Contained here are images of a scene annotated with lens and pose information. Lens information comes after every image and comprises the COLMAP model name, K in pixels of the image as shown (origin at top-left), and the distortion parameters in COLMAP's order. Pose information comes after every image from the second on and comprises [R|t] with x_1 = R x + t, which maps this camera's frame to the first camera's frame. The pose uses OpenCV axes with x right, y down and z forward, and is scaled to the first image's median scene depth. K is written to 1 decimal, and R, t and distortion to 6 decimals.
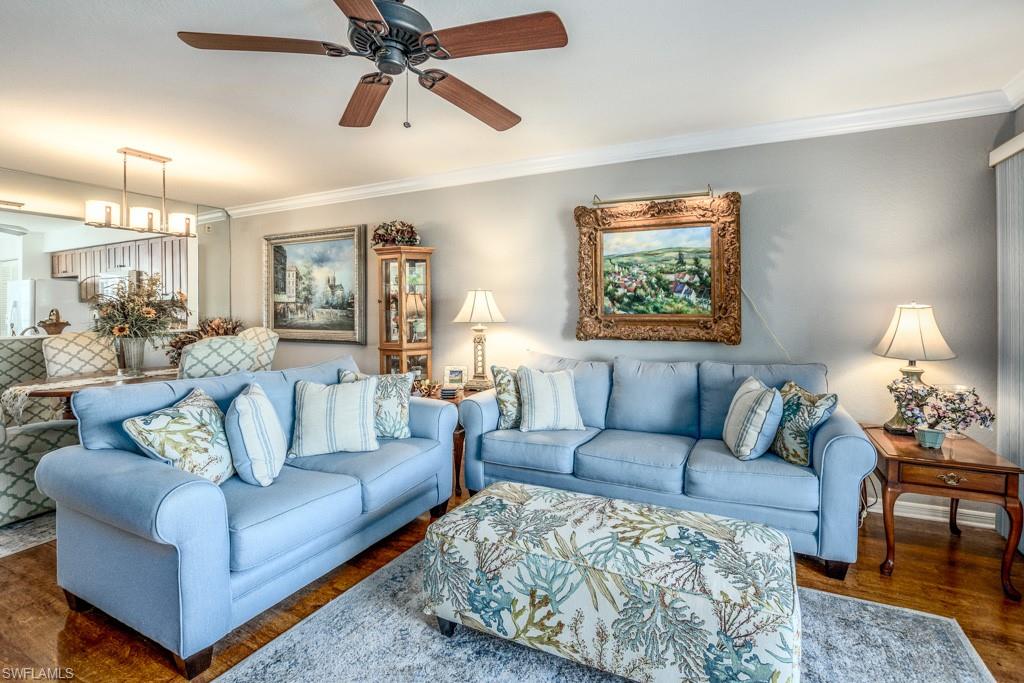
lens RADIAL K [[470.0, 0, 536.5], [0, 470.0, 300.9], [0, 0, 1]] dist [-0.024036, 0.000572]
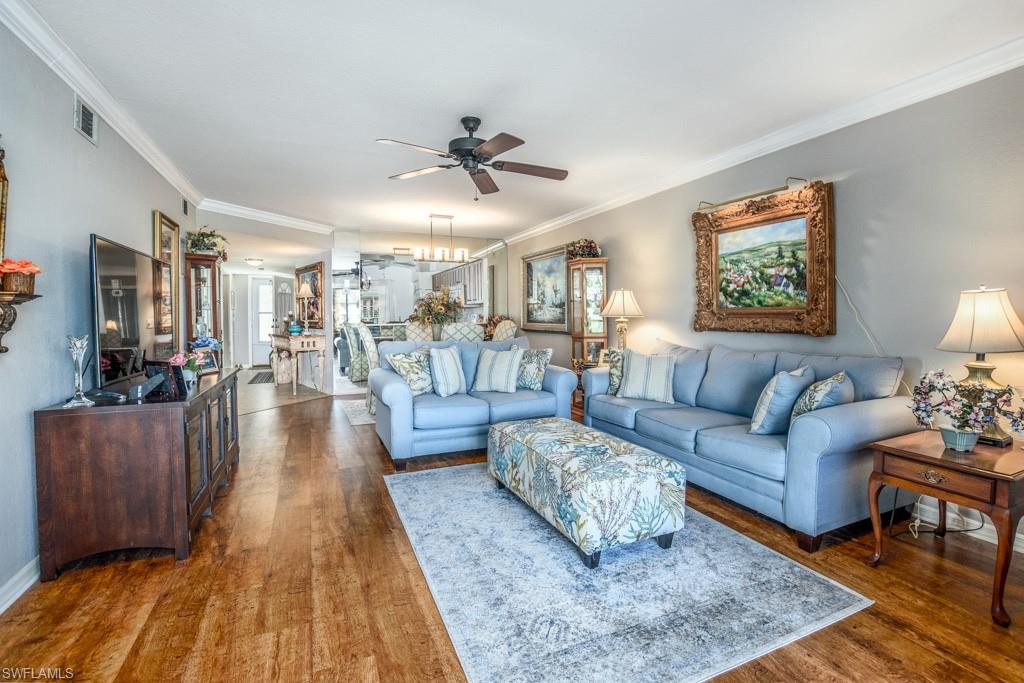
lens RADIAL K [[473.4, 0, 511.1], [0, 473.4, 311.6], [0, 0, 1]] dist [-0.018941, 0.000260]
pose [[0.751504, -0.003298, -0.659721, 0.530237], [0.010473, 0.999921, 0.006932, 0.024862], [0.659646, -0.012119, 0.751479, -0.151732]]
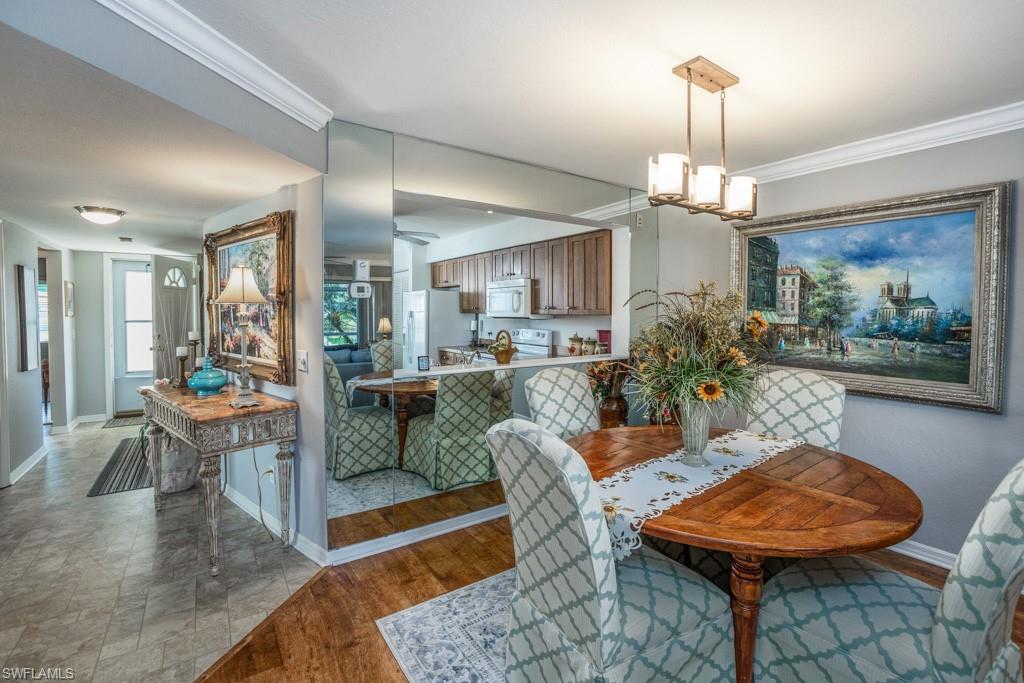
lens RADIAL K [[473.4, 0, 511.1], [0, 473.4, 311.6], [0, 0, 1]] dist [-0.018941, 0.000260]
pose [[0.859613, 0.011162, -0.510825, -0.807259], [-0.000474, 0.999778, 0.021047, -0.042653], [0.510946, -0.017850, 0.859427, 0.395892]]
